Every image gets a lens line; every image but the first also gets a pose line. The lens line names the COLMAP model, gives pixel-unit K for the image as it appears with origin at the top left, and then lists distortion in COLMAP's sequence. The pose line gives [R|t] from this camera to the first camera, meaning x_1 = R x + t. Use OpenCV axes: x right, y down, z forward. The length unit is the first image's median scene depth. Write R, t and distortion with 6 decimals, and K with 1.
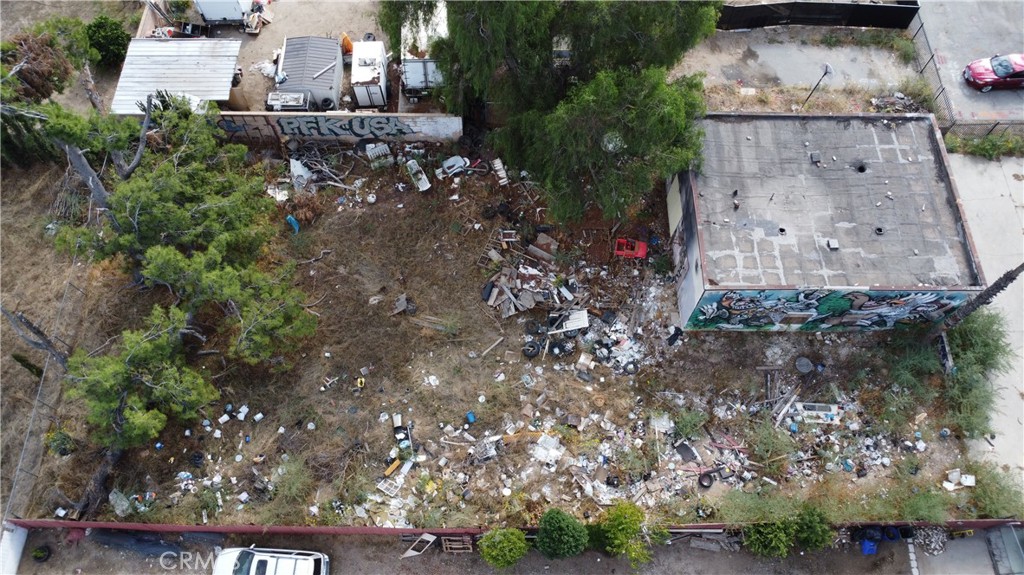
lens RADIAL K [[743.1, 0, 511.3], [0, 743.1, 287.0], [0, 0, 1]] dist [-0.029858, -0.001797]
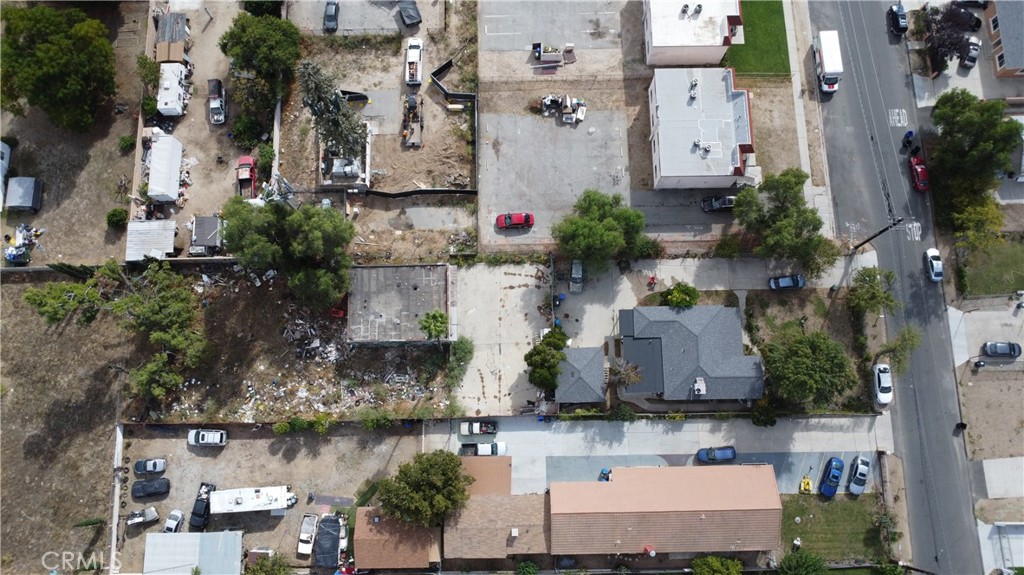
lens RADIAL K [[743.1, 0, 512.1], [0, 743.1, 288.0], [0, 0, 1]] dist [-0.029858, -0.001797]
pose [[0.999737, -0.022606, -0.003825, 0.839142], [0.022844, 0.967903, 0.250283, -0.825931], [-0.001956, -0.250304, 0.968165, -1.571084]]
